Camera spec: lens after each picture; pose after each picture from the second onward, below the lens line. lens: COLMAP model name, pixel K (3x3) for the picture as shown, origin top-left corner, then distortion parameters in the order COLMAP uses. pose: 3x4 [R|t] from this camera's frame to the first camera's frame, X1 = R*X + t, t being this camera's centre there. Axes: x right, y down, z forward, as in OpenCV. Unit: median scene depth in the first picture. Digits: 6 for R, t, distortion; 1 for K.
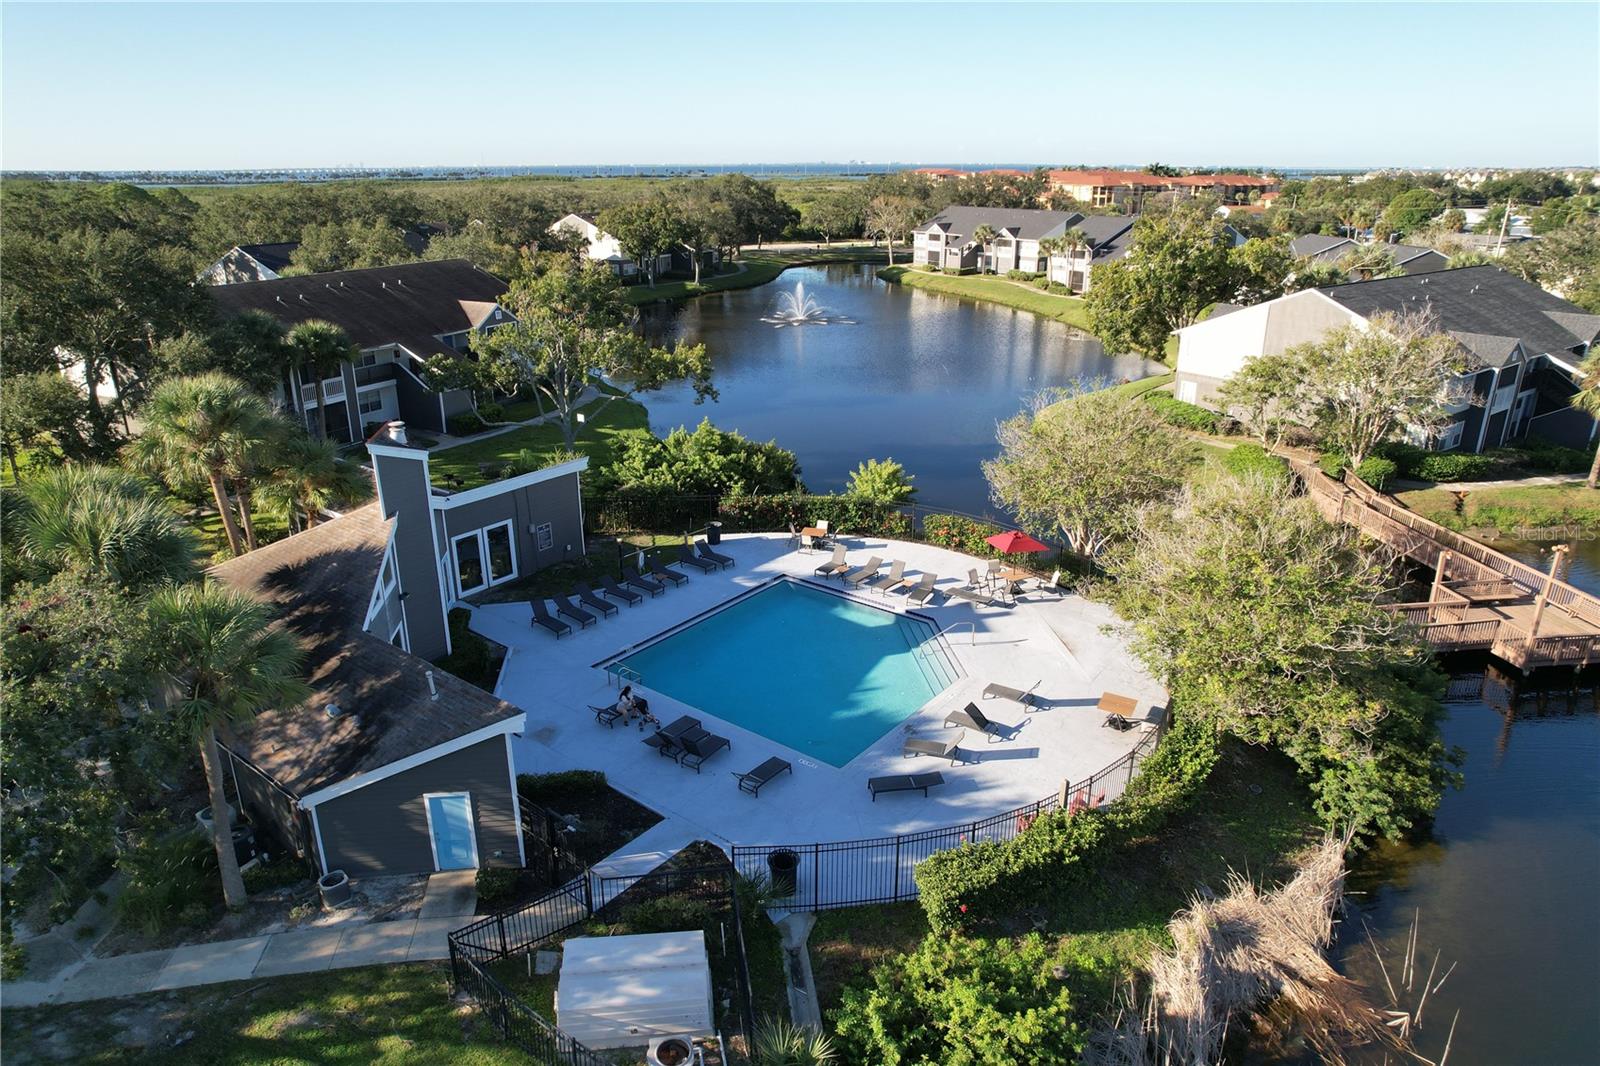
lens RADIAL K [[1025.4, 0, 800.0], [0, 1025.4, 533.0], [0, 0, 1]] dist [-0.091628, 0.079660]
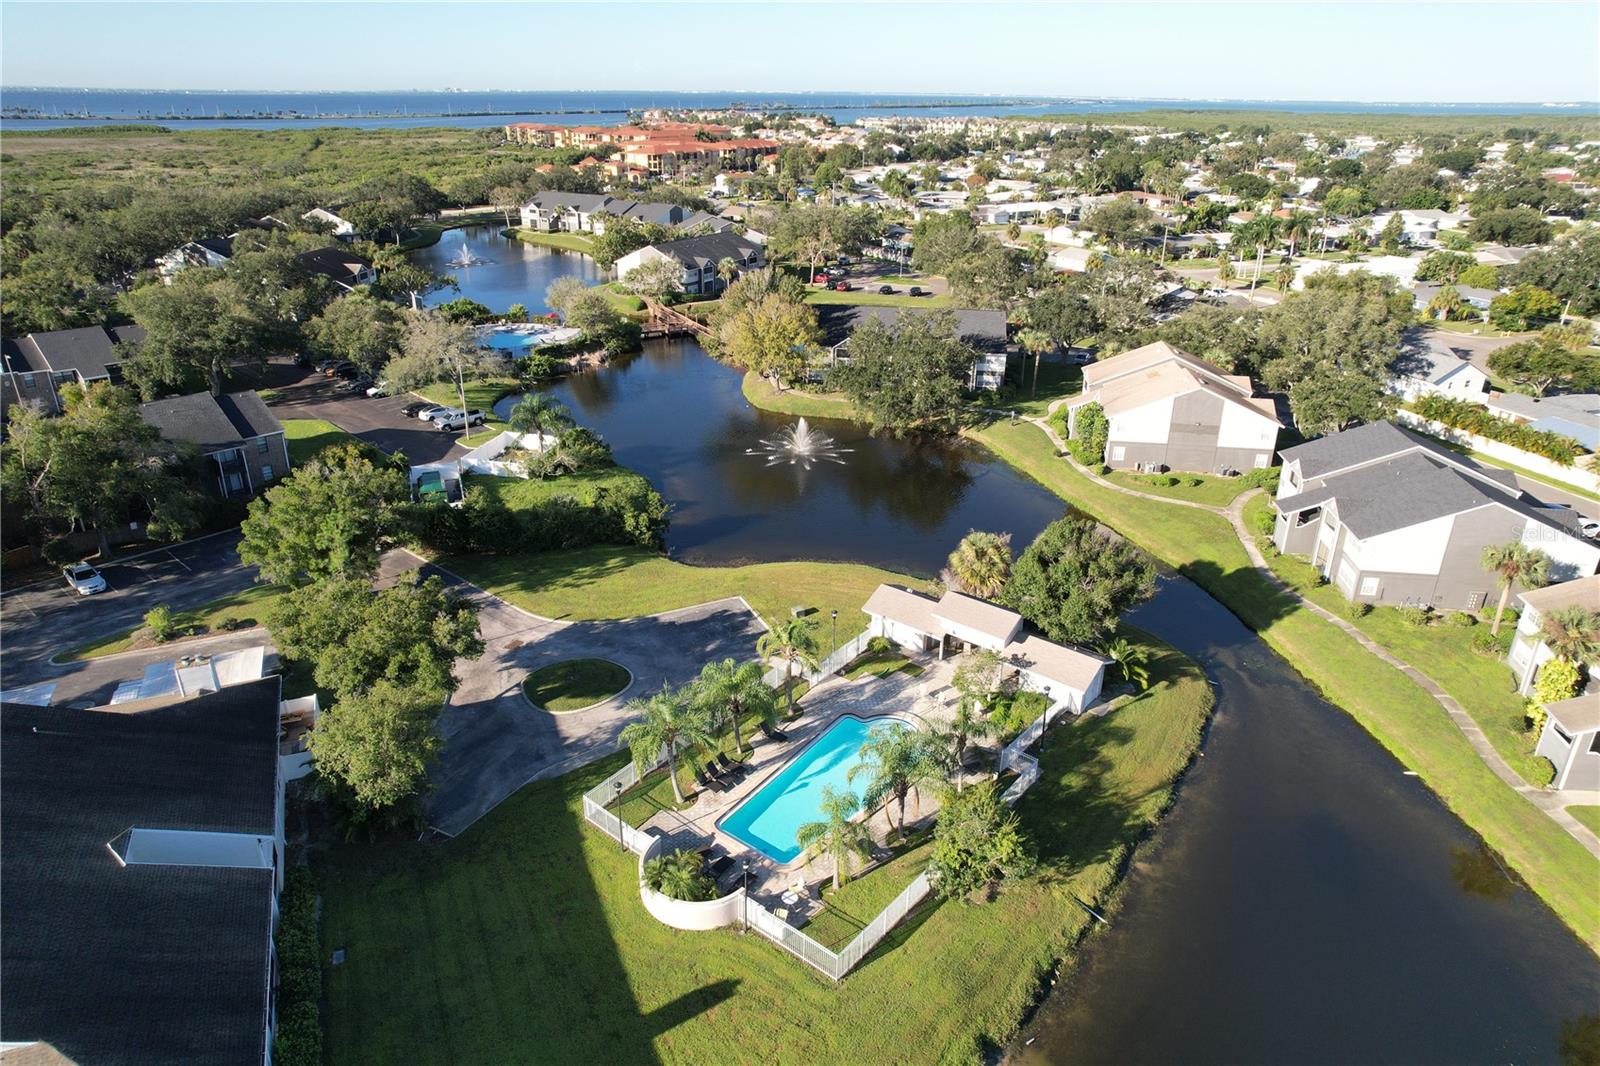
lens RADIAL K [[1011.9, 0, 800.0], [0, 1011.9, 533.0], [0, 0, 1]] dist [-0.003565, -0.049059]
pose [[0.936075, -0.132705, 0.325813, -0.082144], [0.111029, 0.990232, 0.084335, 0.173805], [-0.333822, -0.042769, 0.941665, -0.873424]]
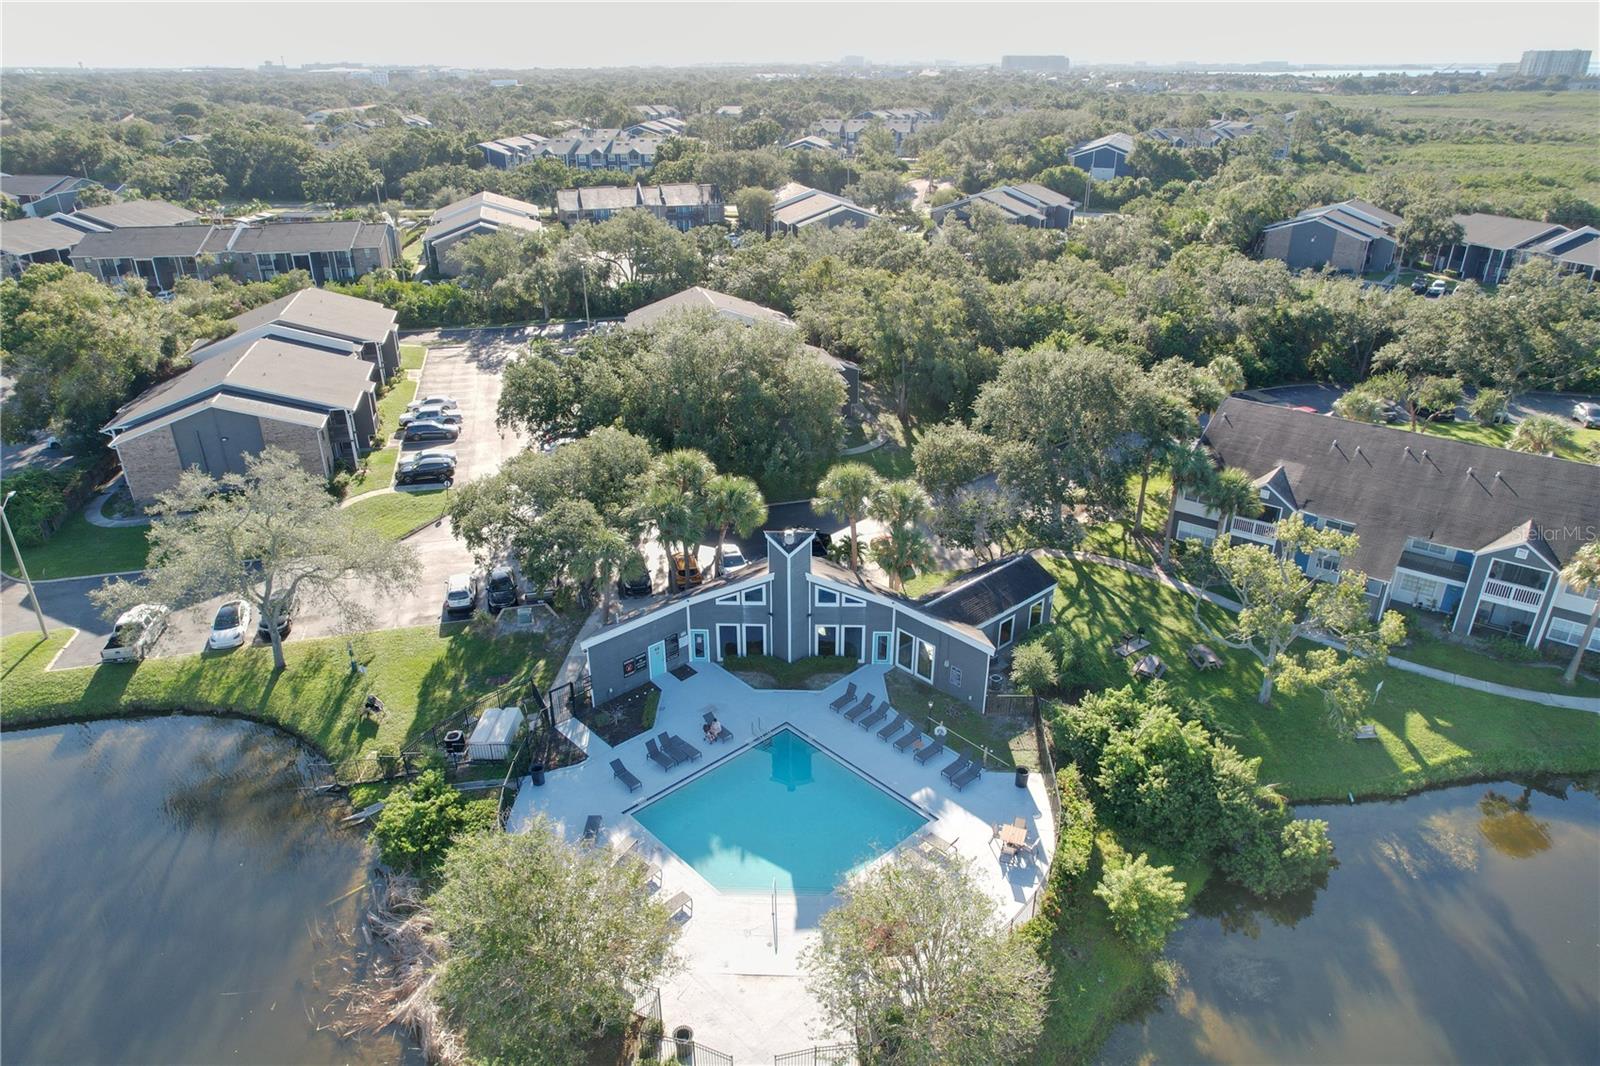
lens RADIAL K [[1025.4, 0, 800.0], [0, 1025.4, 533.0], [0, 0, 1]] dist [-0.091628, 0.079660]
pose [[-0.153070, 0.433571, -0.888024, 0.218074], [-0.339320, 0.820919, 0.459297, -0.171780], [0.928133, 0.371629, 0.021461, 0.181333]]
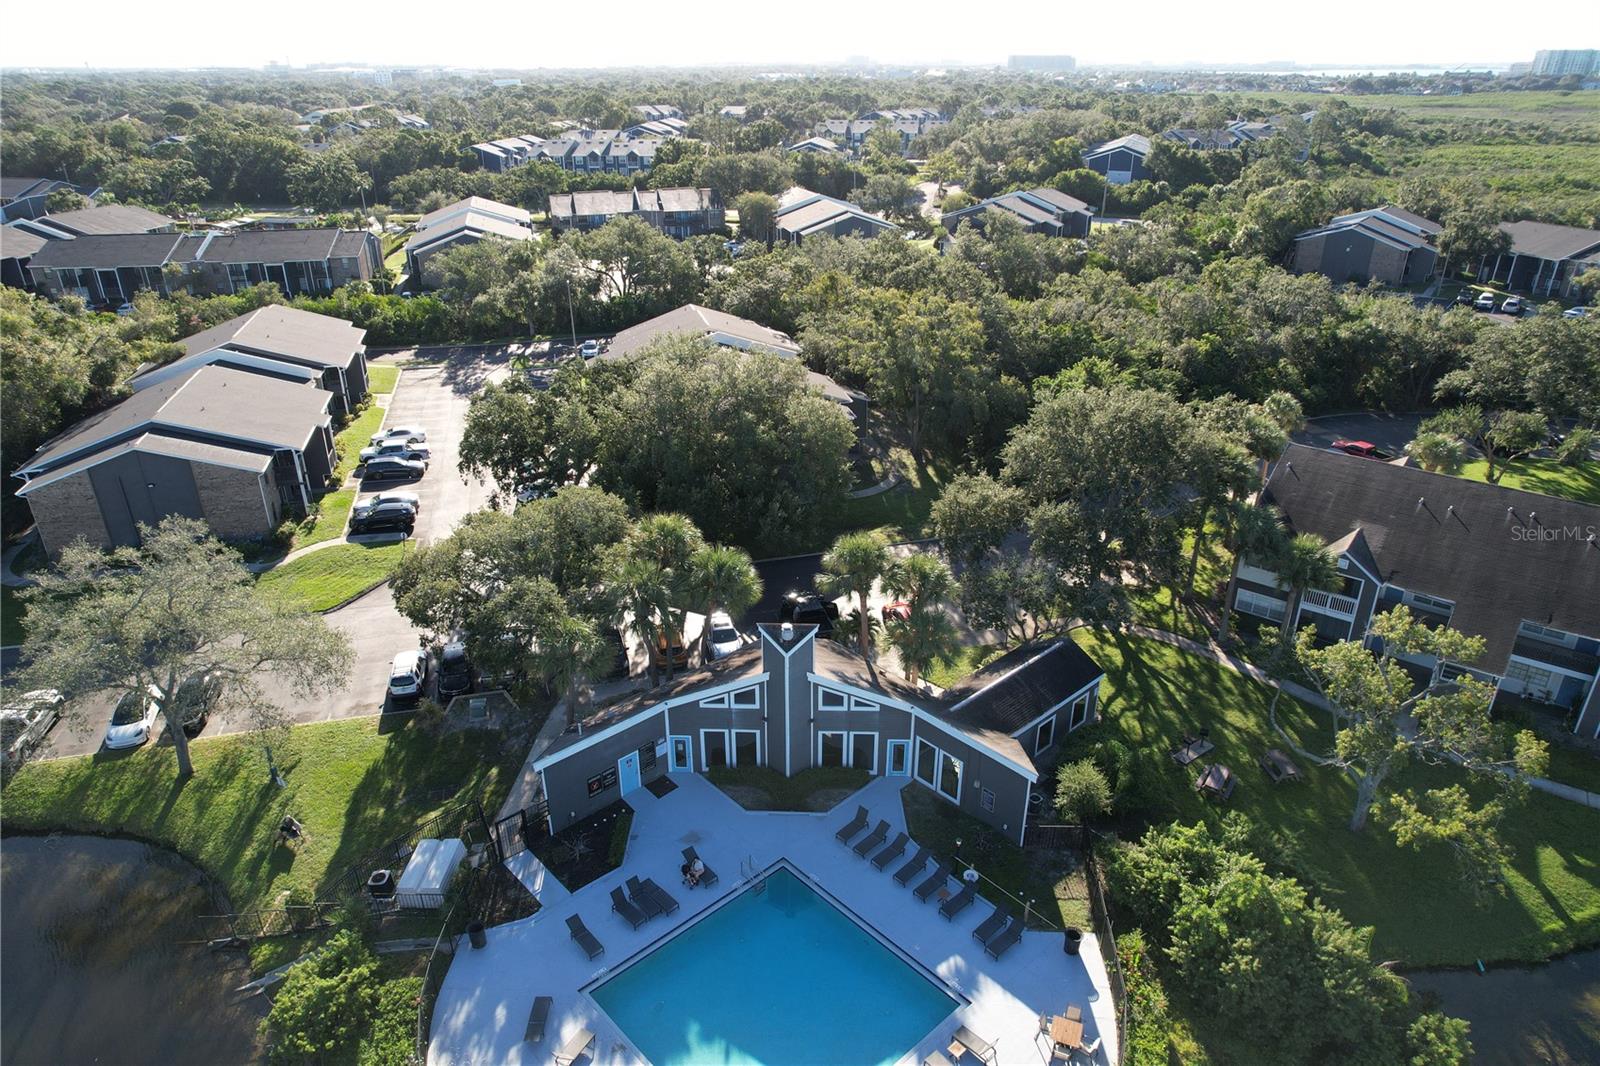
lens RADIAL K [[1025.4, 0, 800.0], [0, 1025.4, 533.0], [0, 0, 1]] dist [-0.091628, 0.079660]
pose [[-0.157876, 0.433447, -0.887242, 0.155904], [-0.338960, 0.820128, 0.460973, -0.166542], [0.927460, 0.373516, 0.017443, 0.174157]]
